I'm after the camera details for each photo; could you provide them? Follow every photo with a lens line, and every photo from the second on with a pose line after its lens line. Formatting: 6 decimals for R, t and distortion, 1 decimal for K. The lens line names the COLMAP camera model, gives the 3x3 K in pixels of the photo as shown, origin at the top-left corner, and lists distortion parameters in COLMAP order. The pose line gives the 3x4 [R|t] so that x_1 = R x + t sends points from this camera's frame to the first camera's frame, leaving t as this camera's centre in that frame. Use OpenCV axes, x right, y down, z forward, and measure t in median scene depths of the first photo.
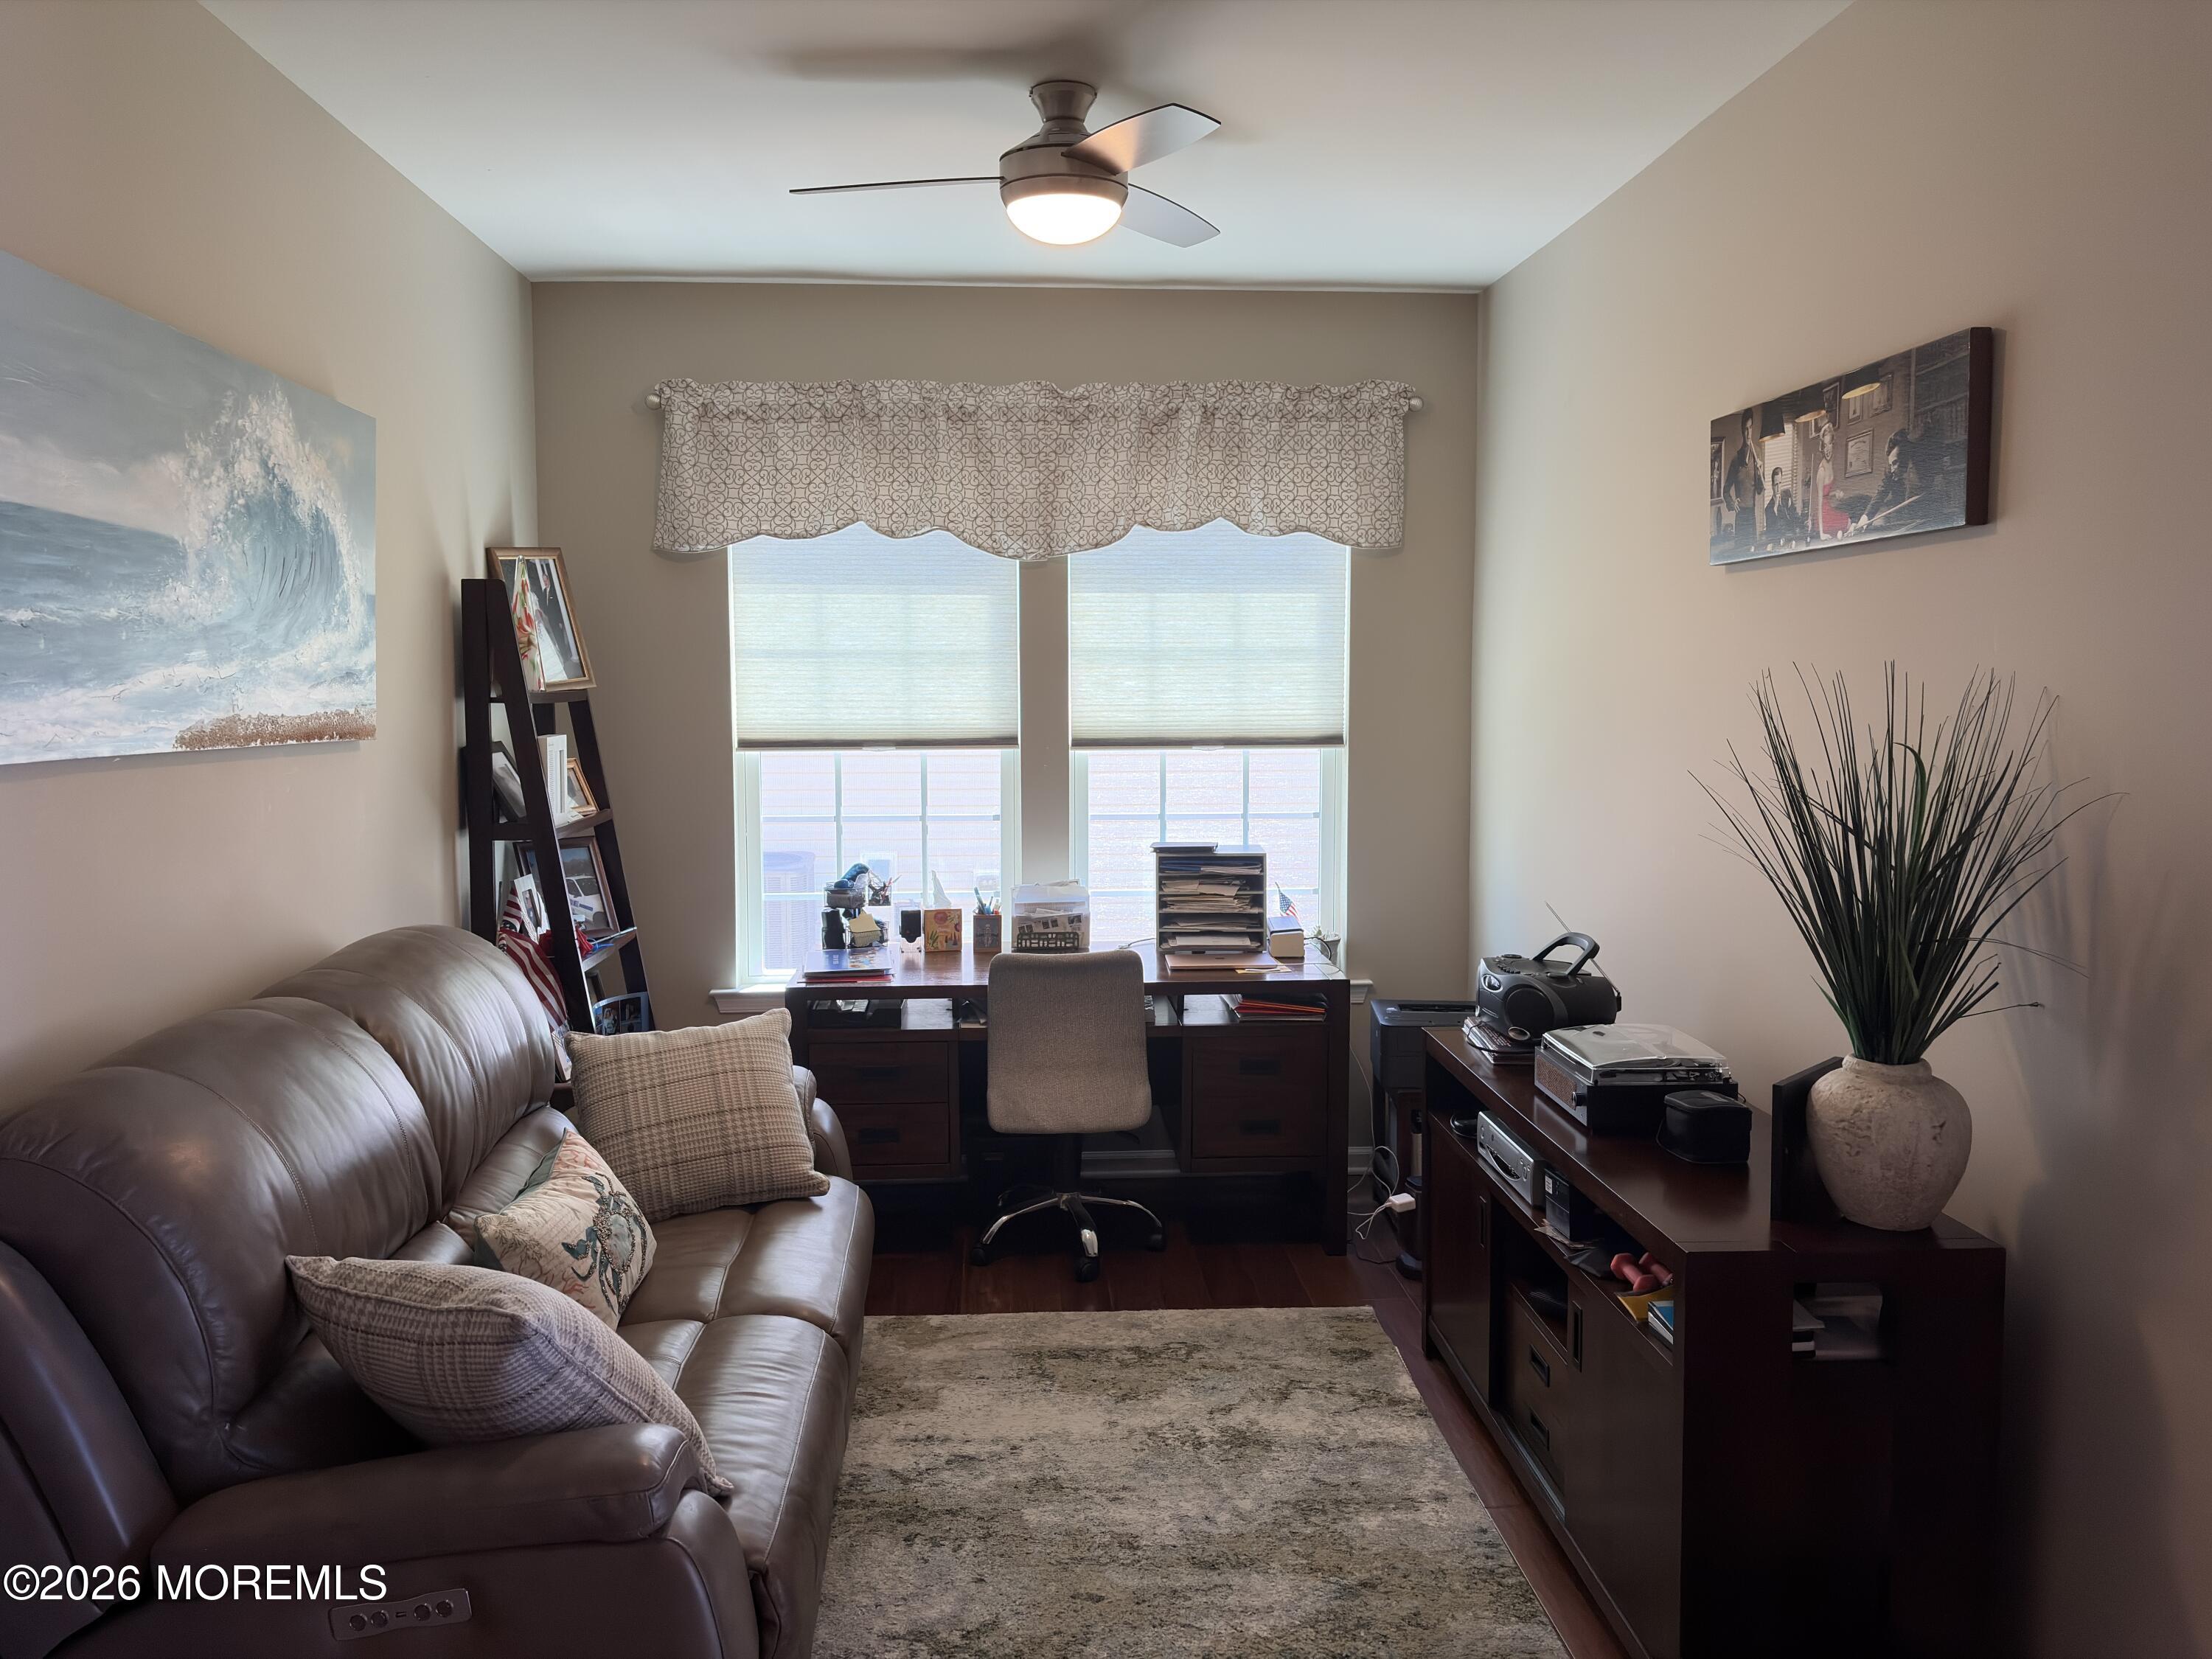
lens RADIAL K [[1620.0, 0, 1102.9], [0, 1620.0, 820.1], [0, 0, 1]] dist [0.105044, -0.176562]
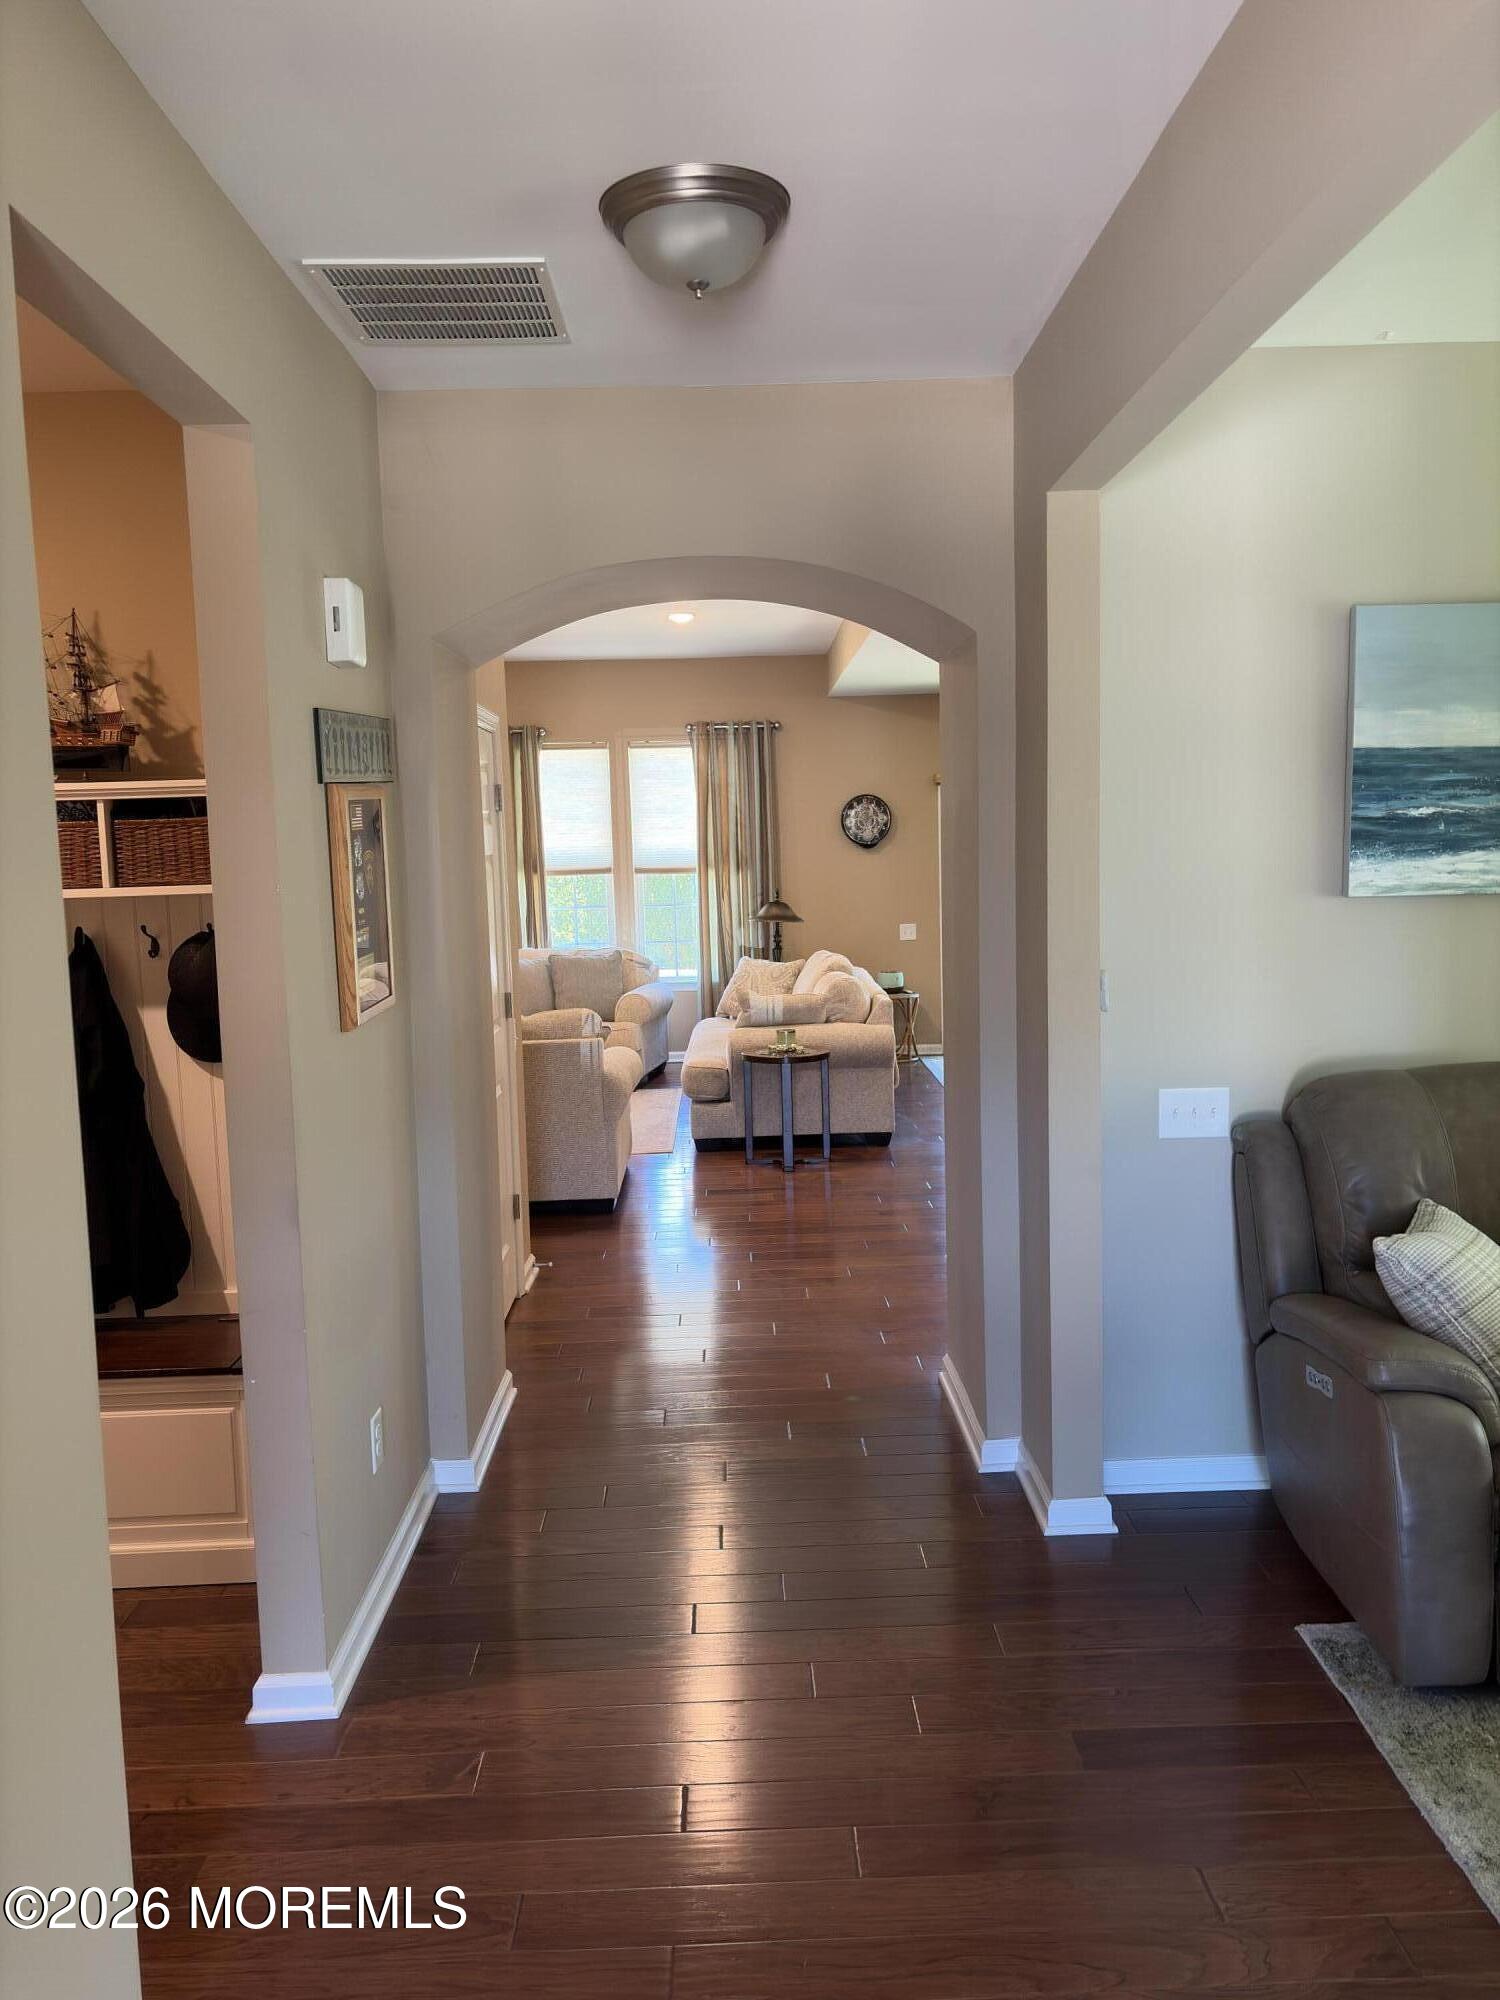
lens RADIAL K [[1509.8, 0, 750.0], [0, 1509.8, 1000.0], [0, 0, 1]] dist [0.029628, -0.046604]
pose [[-0.042263, 0.106817, -0.993380, 0.449937], [-0.058787, 0.992280, 0.109199, -0.026320], [0.997376, 0.063013, -0.035658, 0.159594]]
